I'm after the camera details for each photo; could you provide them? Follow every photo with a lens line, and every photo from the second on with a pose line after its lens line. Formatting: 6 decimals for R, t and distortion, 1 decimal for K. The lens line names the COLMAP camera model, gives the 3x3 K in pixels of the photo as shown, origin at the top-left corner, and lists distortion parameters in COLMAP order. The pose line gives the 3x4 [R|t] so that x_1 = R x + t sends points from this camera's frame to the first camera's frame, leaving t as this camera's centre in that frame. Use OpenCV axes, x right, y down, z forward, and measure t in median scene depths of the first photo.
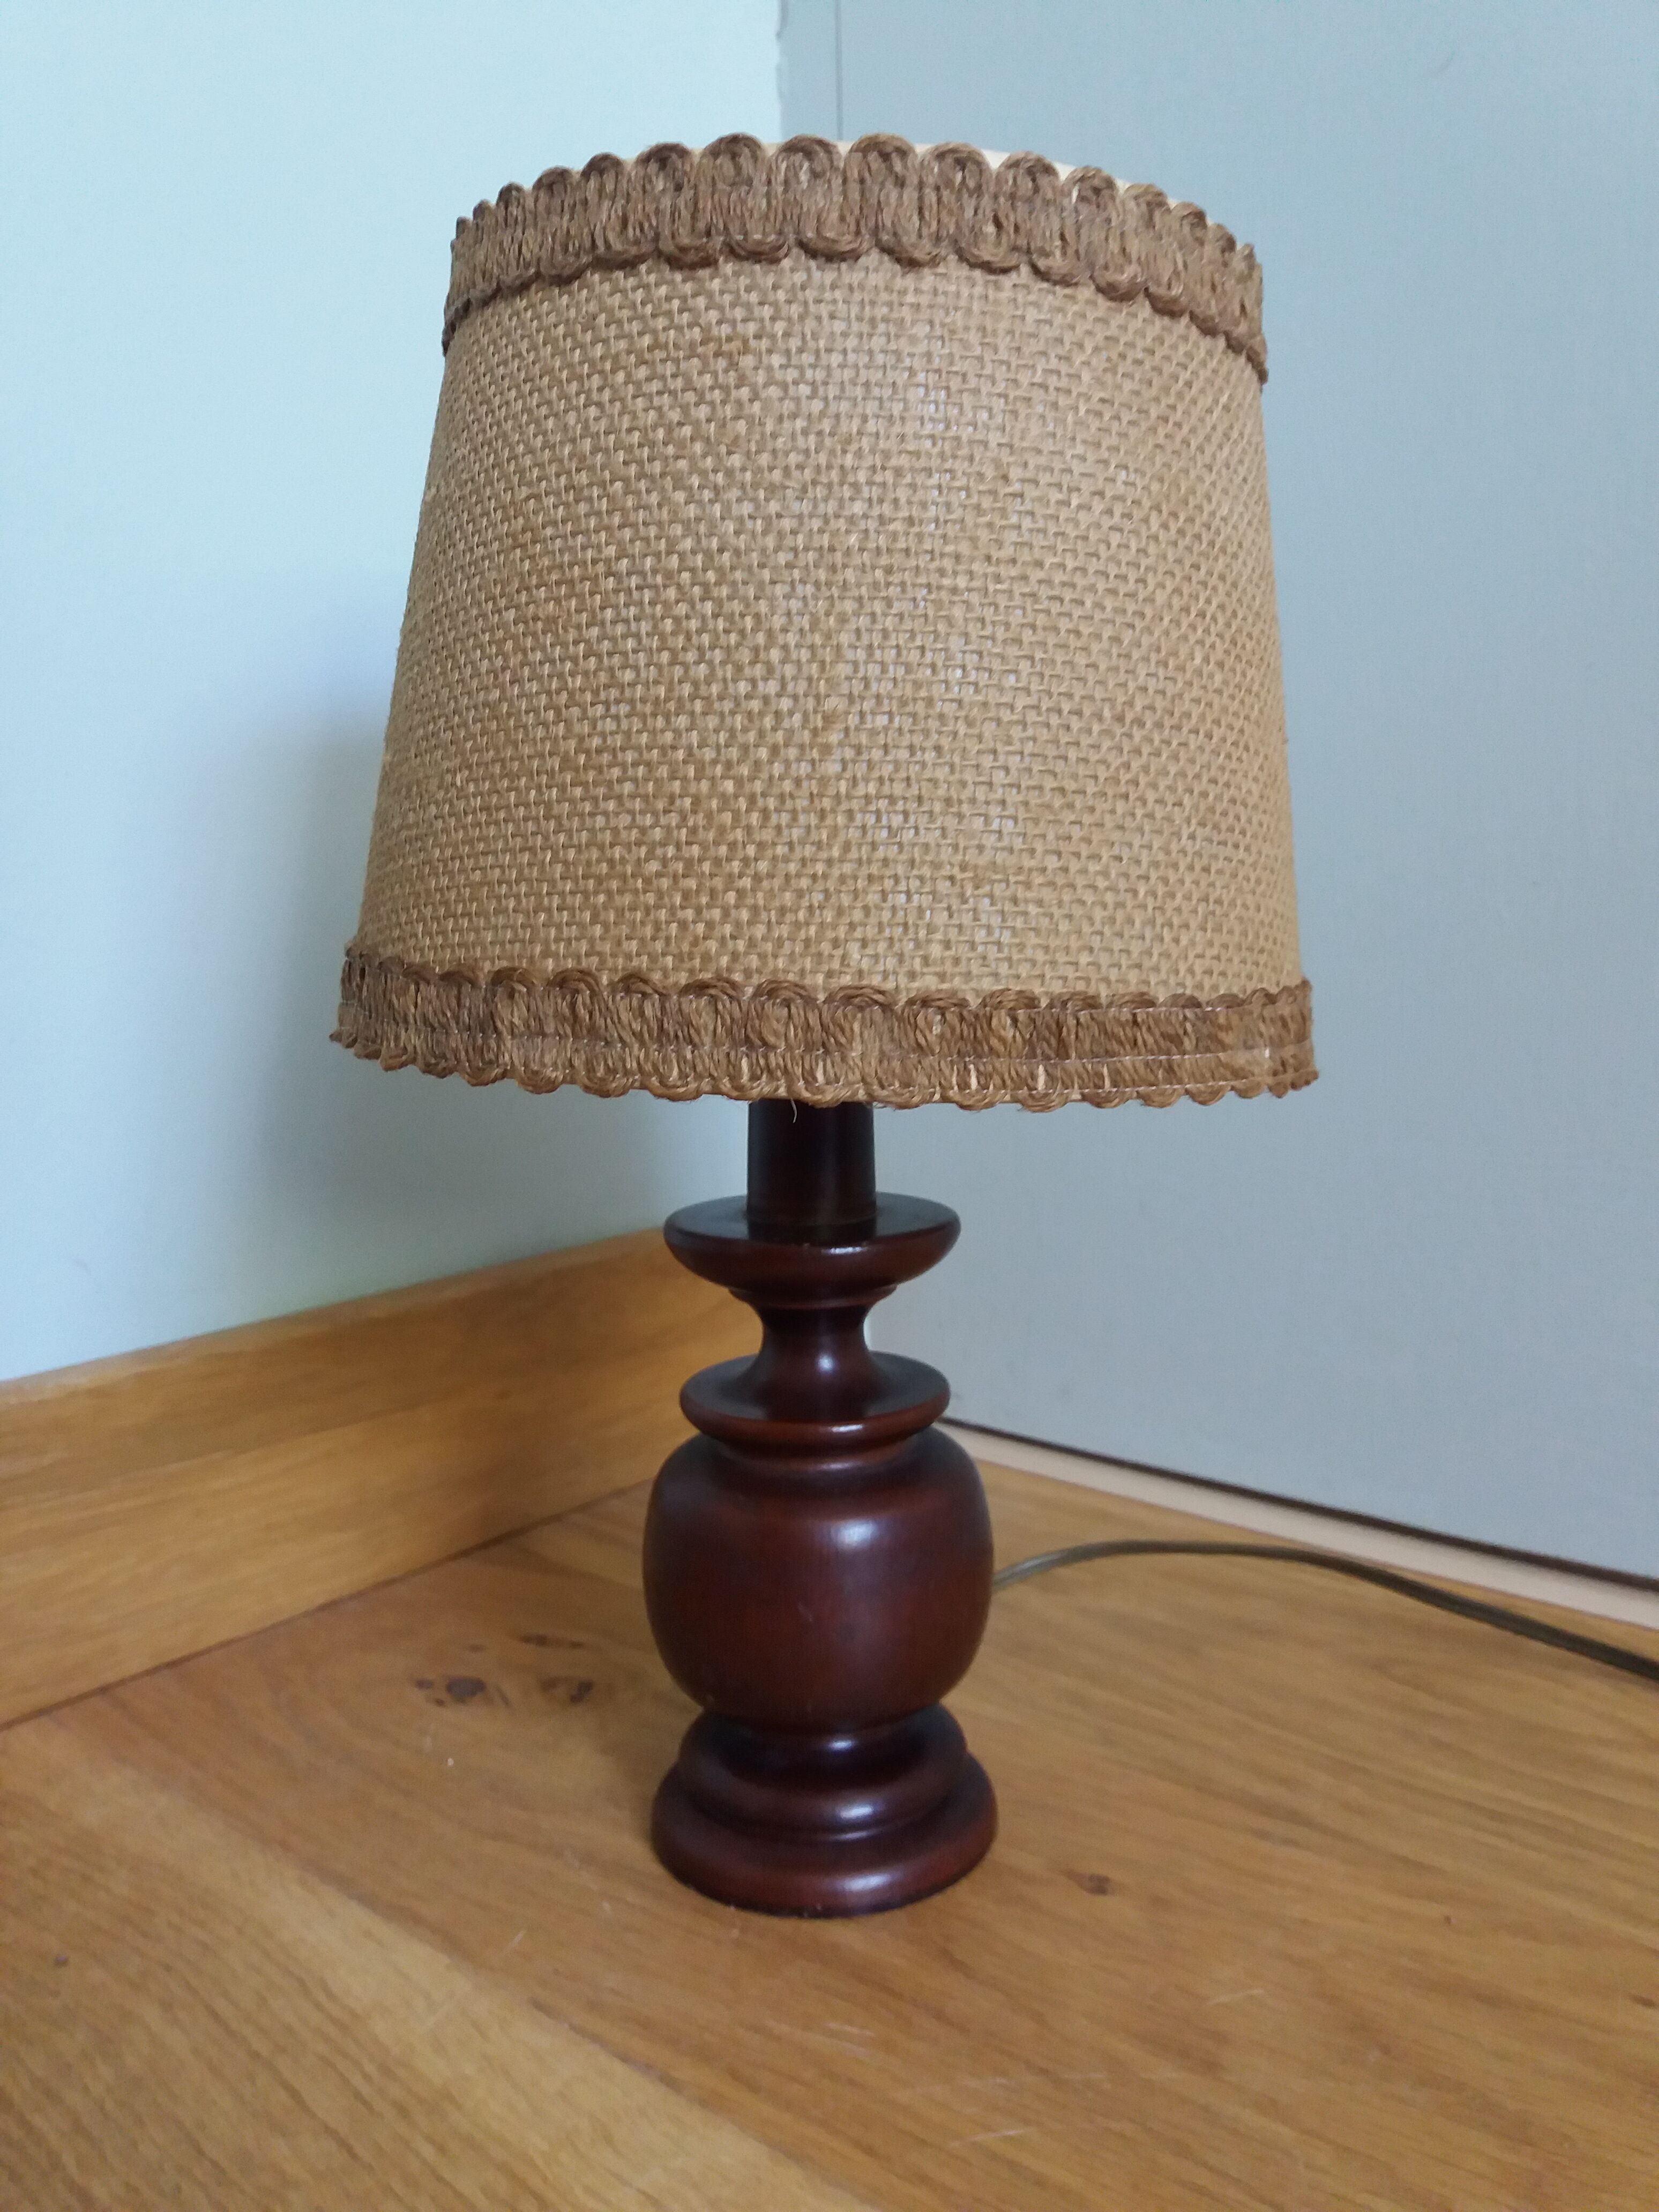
lens RADIAL K [[1866.3, 0, 834.2], [0, 1866.3, 1090.0], [0, 0, 1]] dist [0.075013, -0.107774]
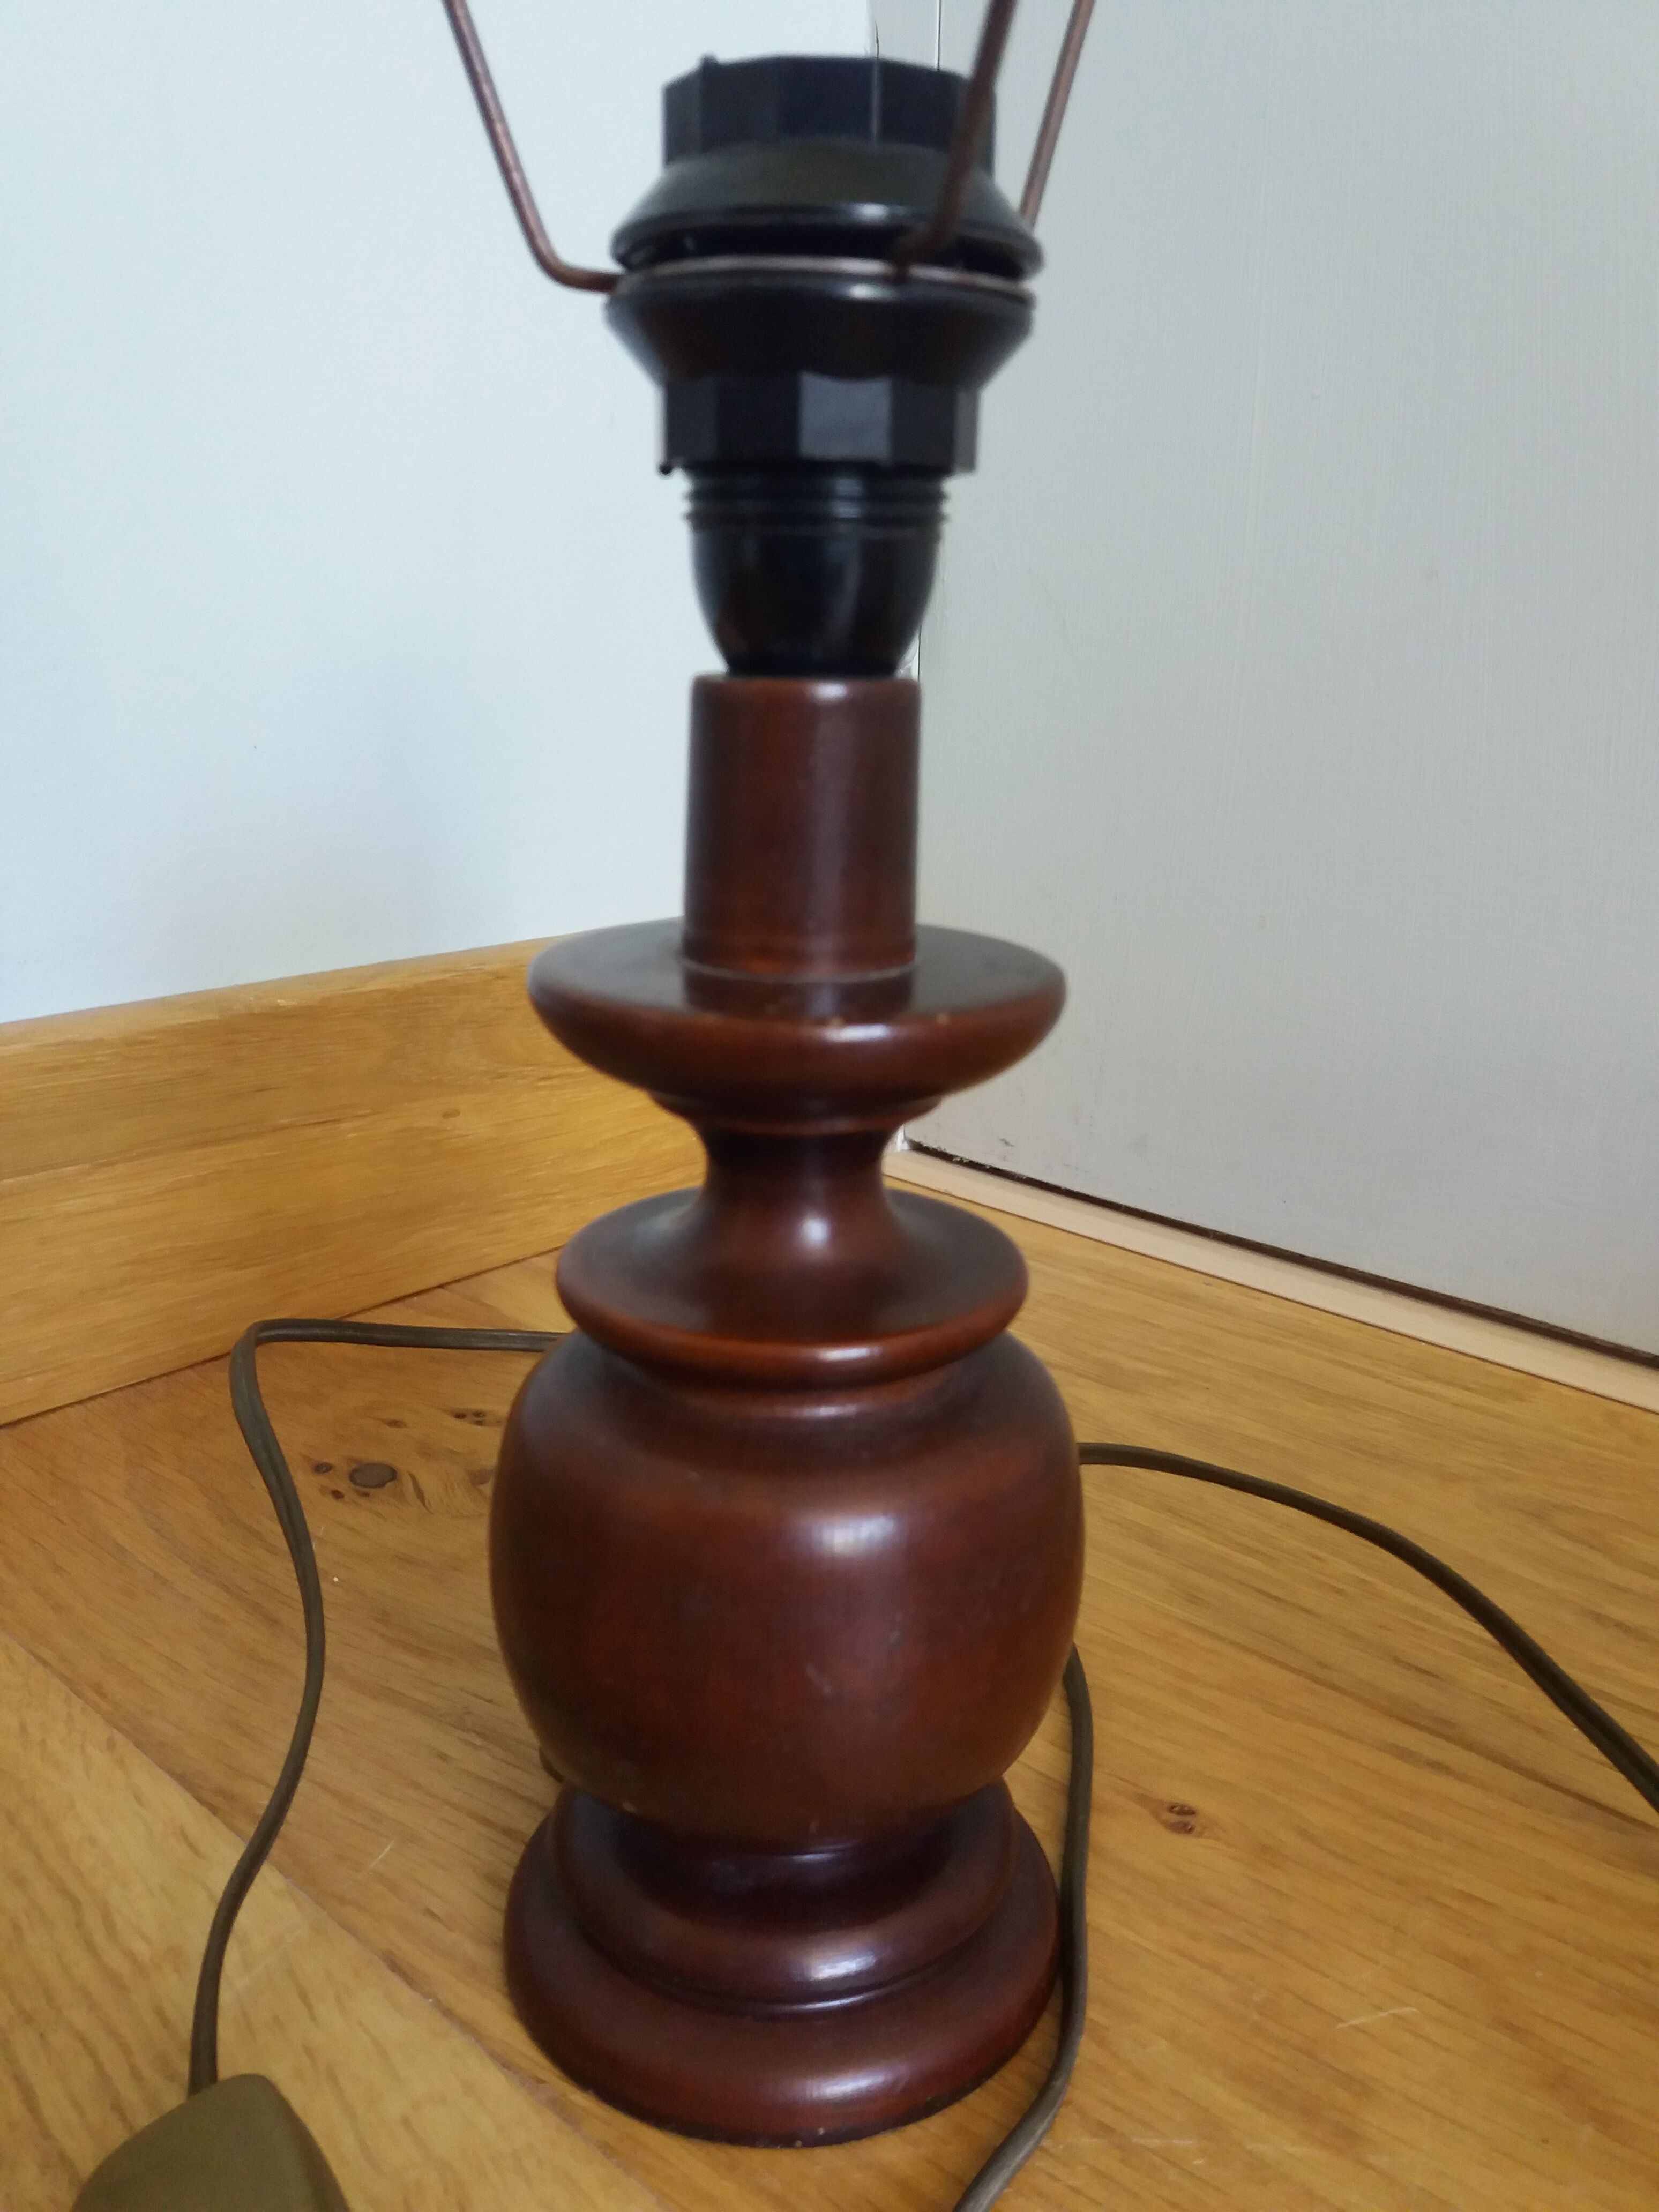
lens RADIAL K [[1852.6, 0, 829.5], [0, 1852.6, 1106.0], [0, 0, 1]] dist [-0.001853, 0.011767]
pose [[0.998498, 0.050891, -0.020275, 0.005159], [-0.047091, 0.986479, 0.156977, 0.050981], [0.027989, -0.155787, 0.987394, 0.402730]]
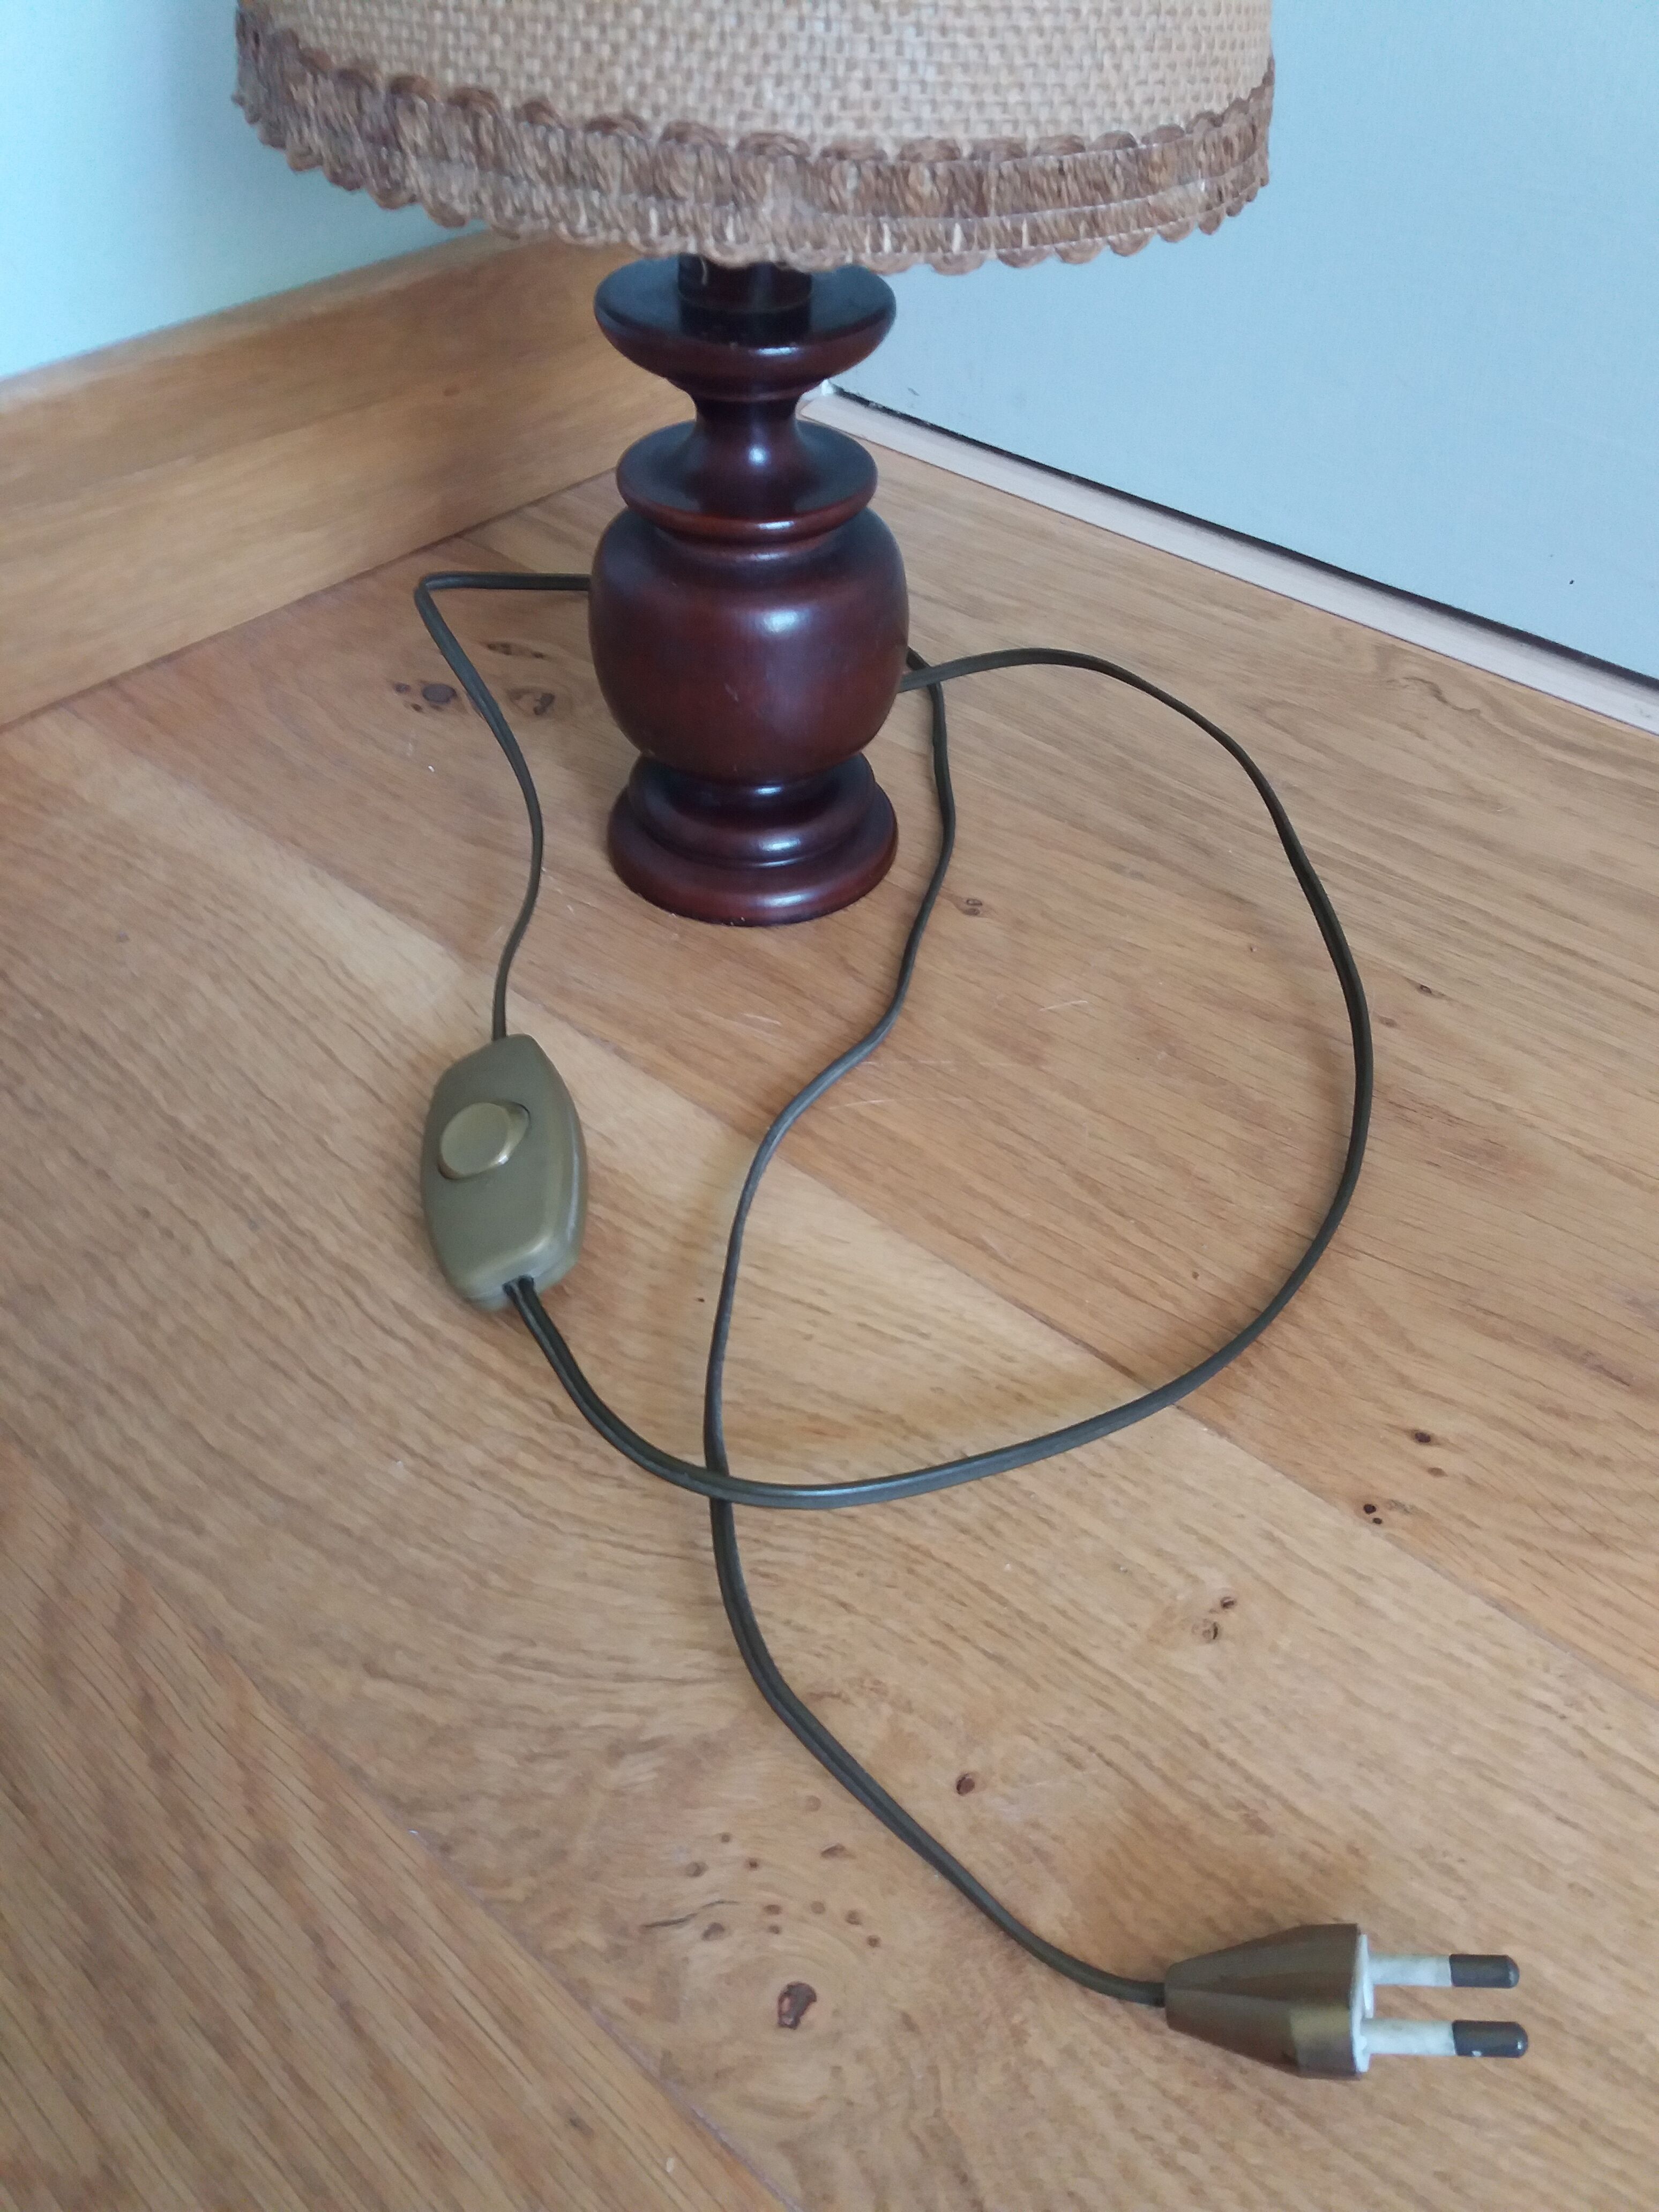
lens RADIAL K [[1852.3, 0, 846.0], [0, 1852.3, 1135.6], [0, 0, 1]] dist [0.146946, -0.295279]
pose [[0.999185, 0.034217, 0.021402, 0.045029], [-0.040291, 0.814908, 0.578188, -0.184192], [0.002343, -0.578579, 0.815623, -0.081171]]
